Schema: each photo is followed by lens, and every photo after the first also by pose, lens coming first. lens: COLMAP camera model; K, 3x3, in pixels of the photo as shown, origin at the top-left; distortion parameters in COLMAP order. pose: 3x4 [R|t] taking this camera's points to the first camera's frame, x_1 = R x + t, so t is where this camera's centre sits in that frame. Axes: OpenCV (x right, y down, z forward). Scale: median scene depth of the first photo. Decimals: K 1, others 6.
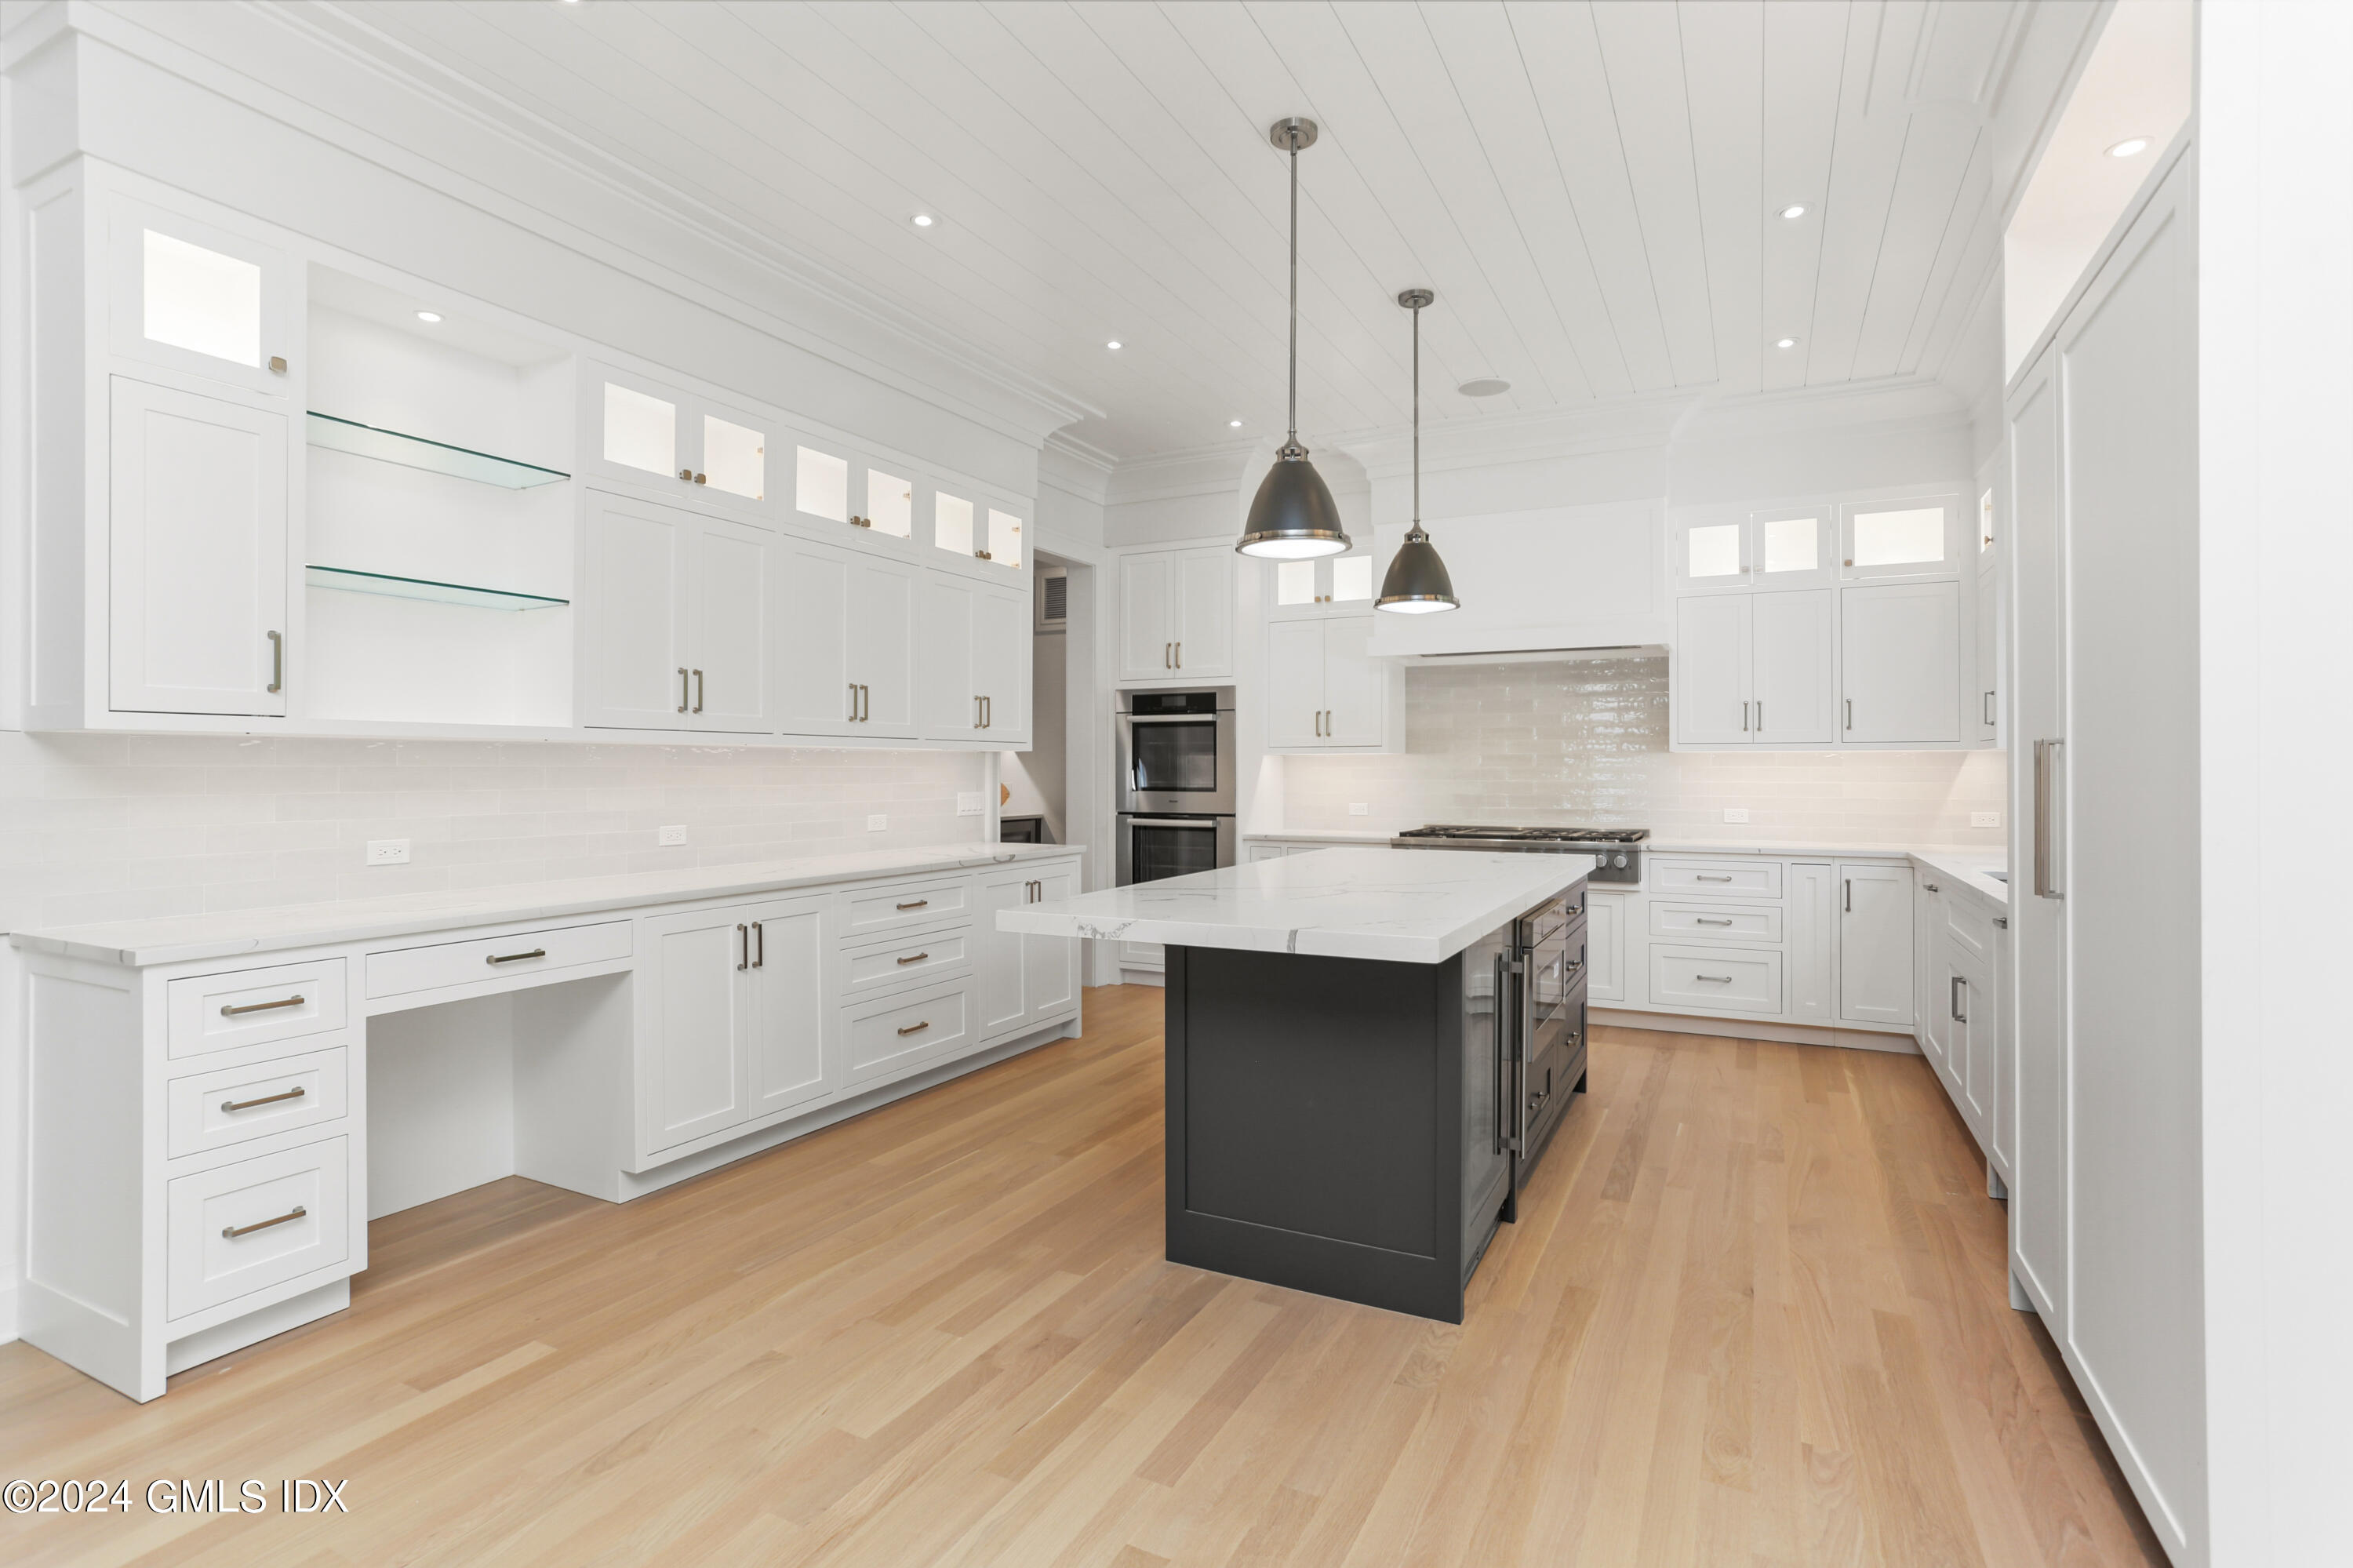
lens RADIAL K [[1140.3, 0, 1167.1], [0, 1140.3, 763.8], [0, 0, 1]] dist [-0.003746, 0.000323]
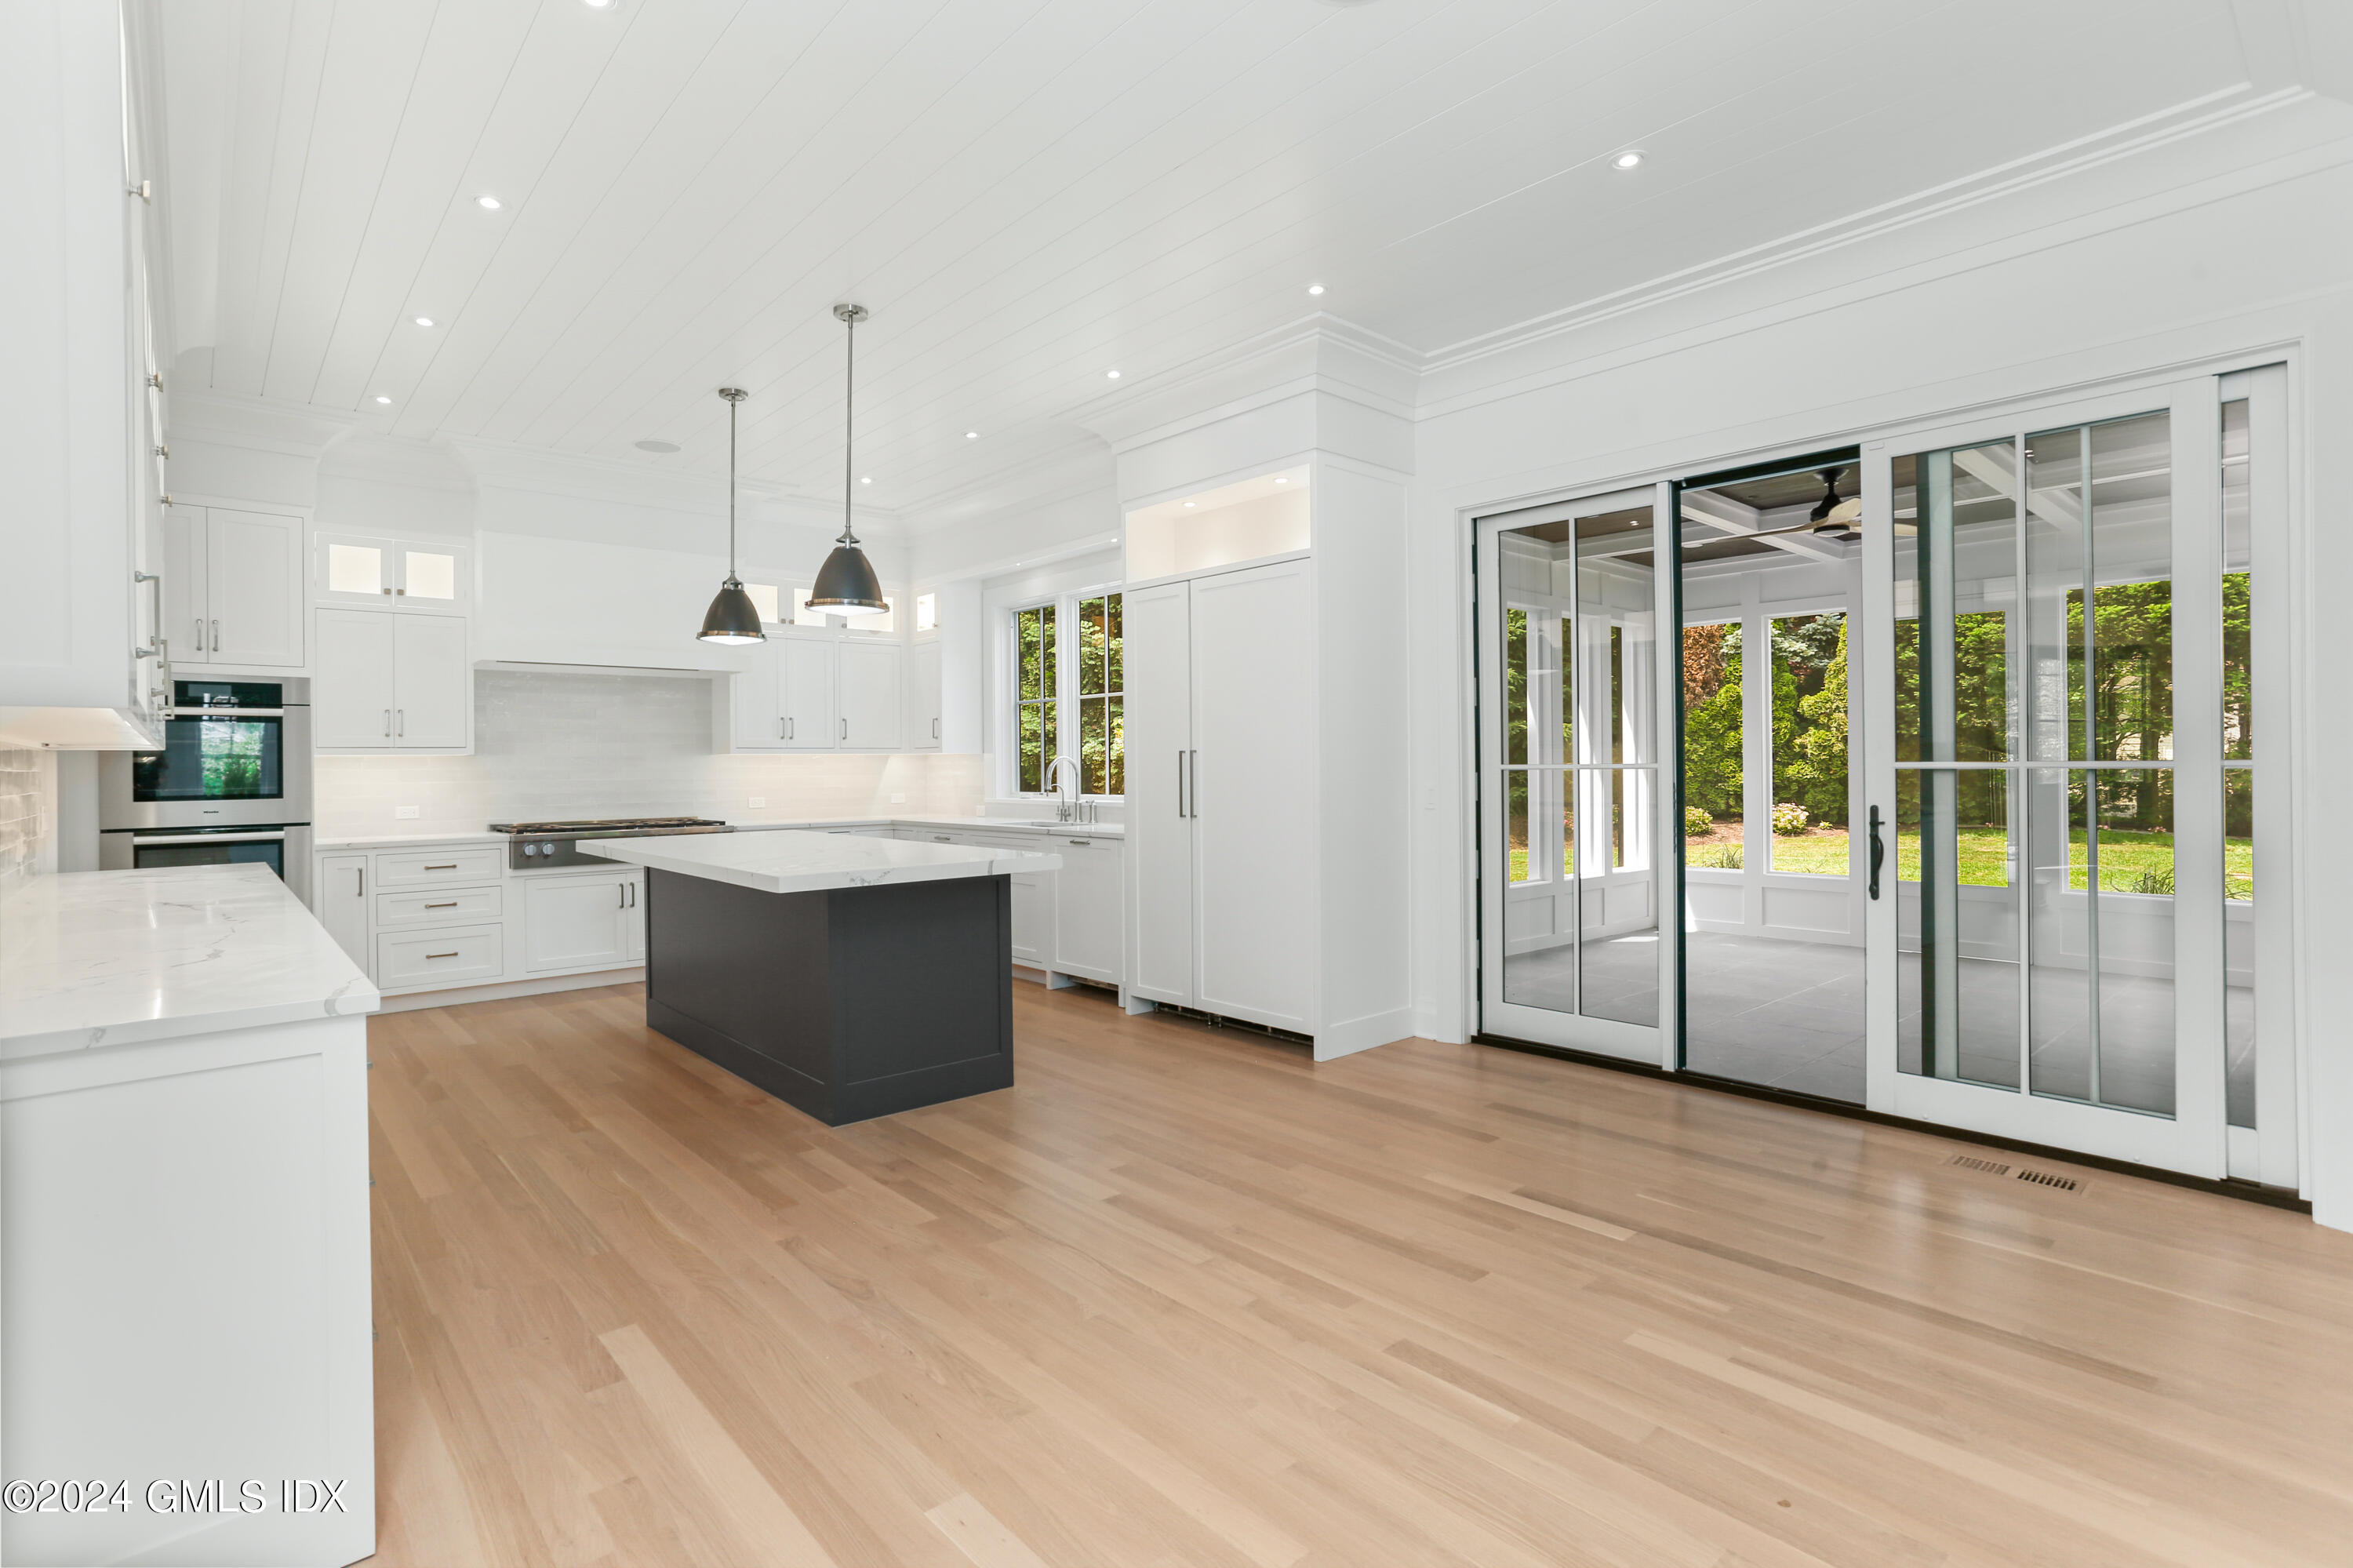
lens RADIAL K [[1140.3, 0, 1154.4], [0, 1140.3, 776.3], [0, 0, 1]] dist [-0.003746, 0.000323]
pose [[0.368878, -0.014084, 0.929371, -0.792582], [0.006519, 0.999900, 0.012566, 0.002075], [-0.929455, 0.001423, 0.368933, 0.101282]]
